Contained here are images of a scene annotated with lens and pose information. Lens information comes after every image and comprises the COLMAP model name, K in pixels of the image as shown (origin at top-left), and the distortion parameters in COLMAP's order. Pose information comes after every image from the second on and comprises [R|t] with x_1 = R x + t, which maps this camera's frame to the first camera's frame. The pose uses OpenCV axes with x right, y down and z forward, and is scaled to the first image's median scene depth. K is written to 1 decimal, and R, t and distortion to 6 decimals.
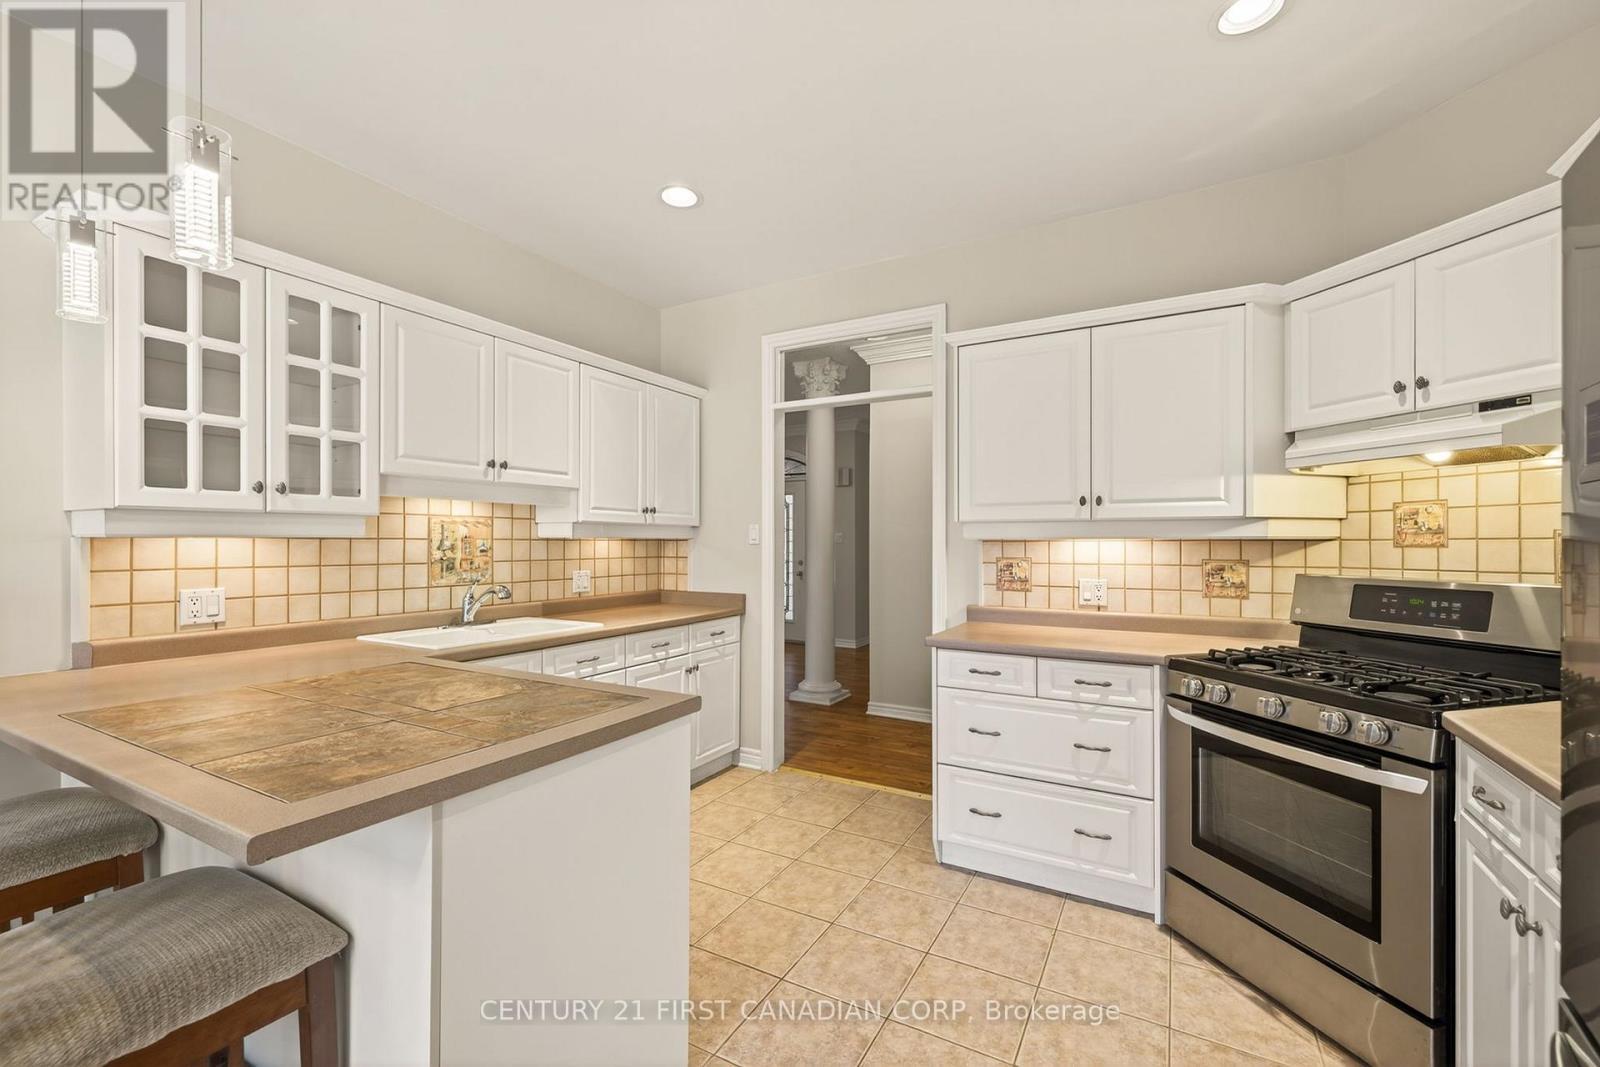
lens RADIAL K [[671.2, 0, 801.8], [0, 671.2, 546.6], [0, 0, 1]] dist [0.002395, -0.000134]
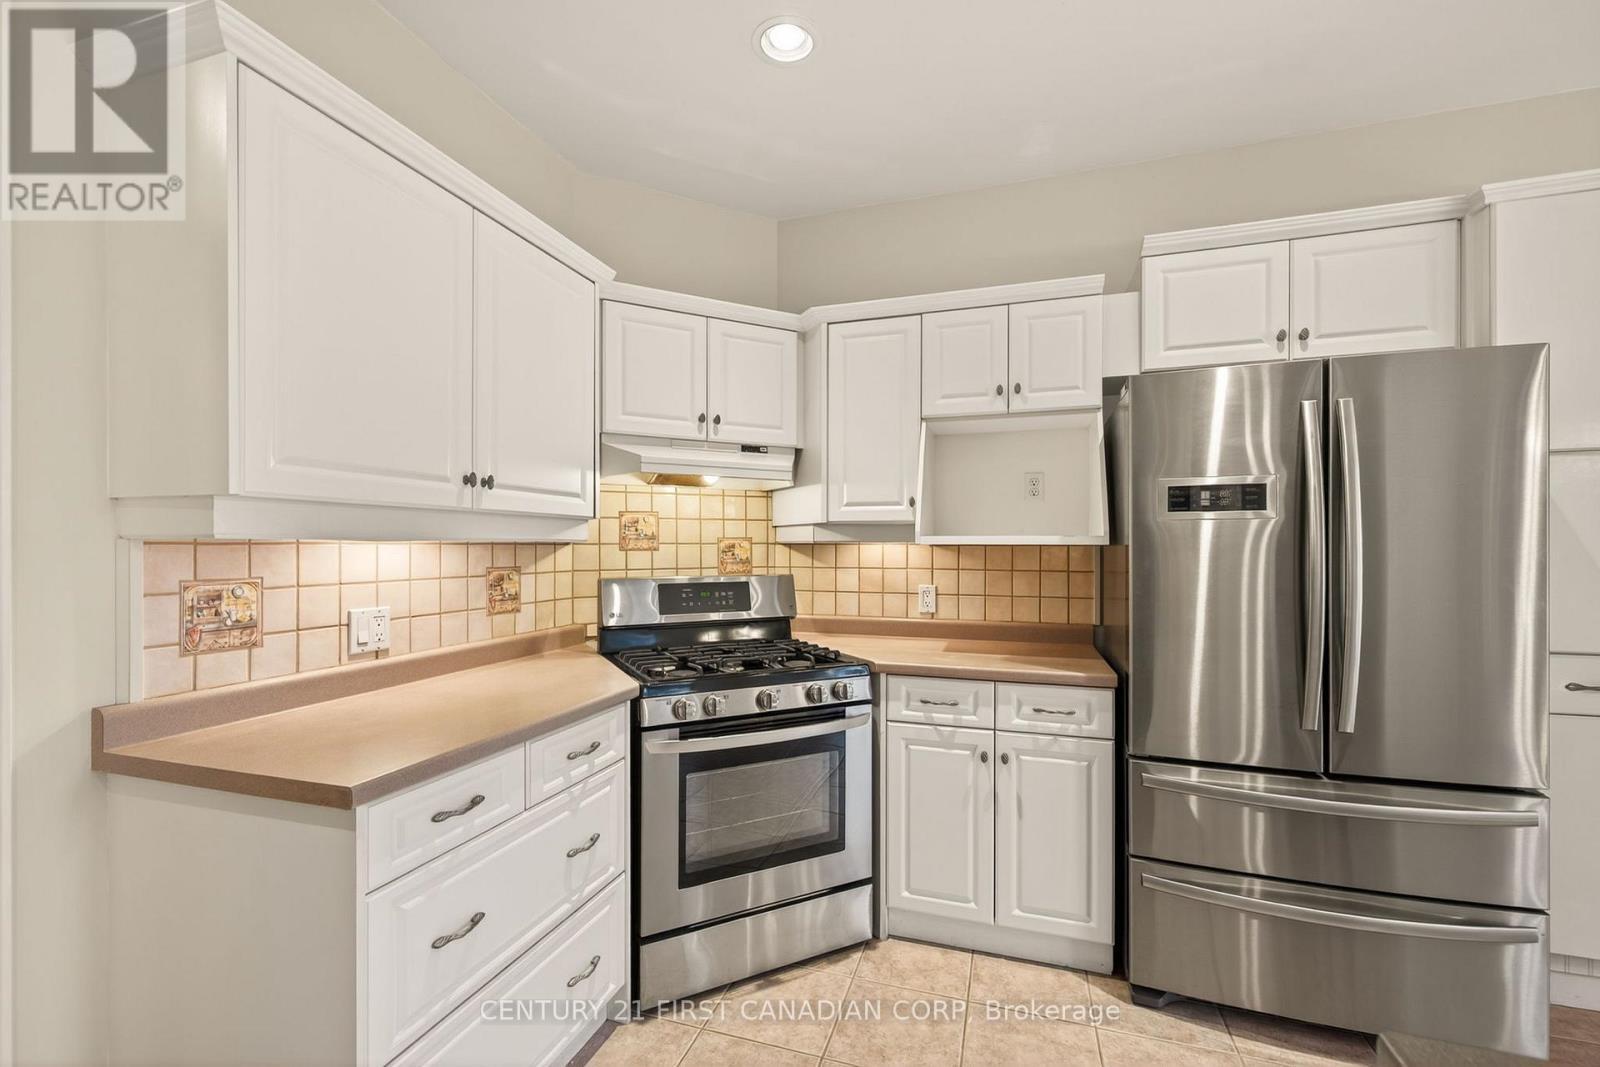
lens RADIAL K [[671.2, 0, 801.8], [0, 671.2, 546.6], [0, 0, 1]] dist [0.002395, -0.000134]
pose [[-0.198352, -0.000579, 0.980131, -0.263454], [0.005366, 0.999984, 0.001677, -0.005452], [-0.980116, 0.005592, -0.198346, 0.844932]]
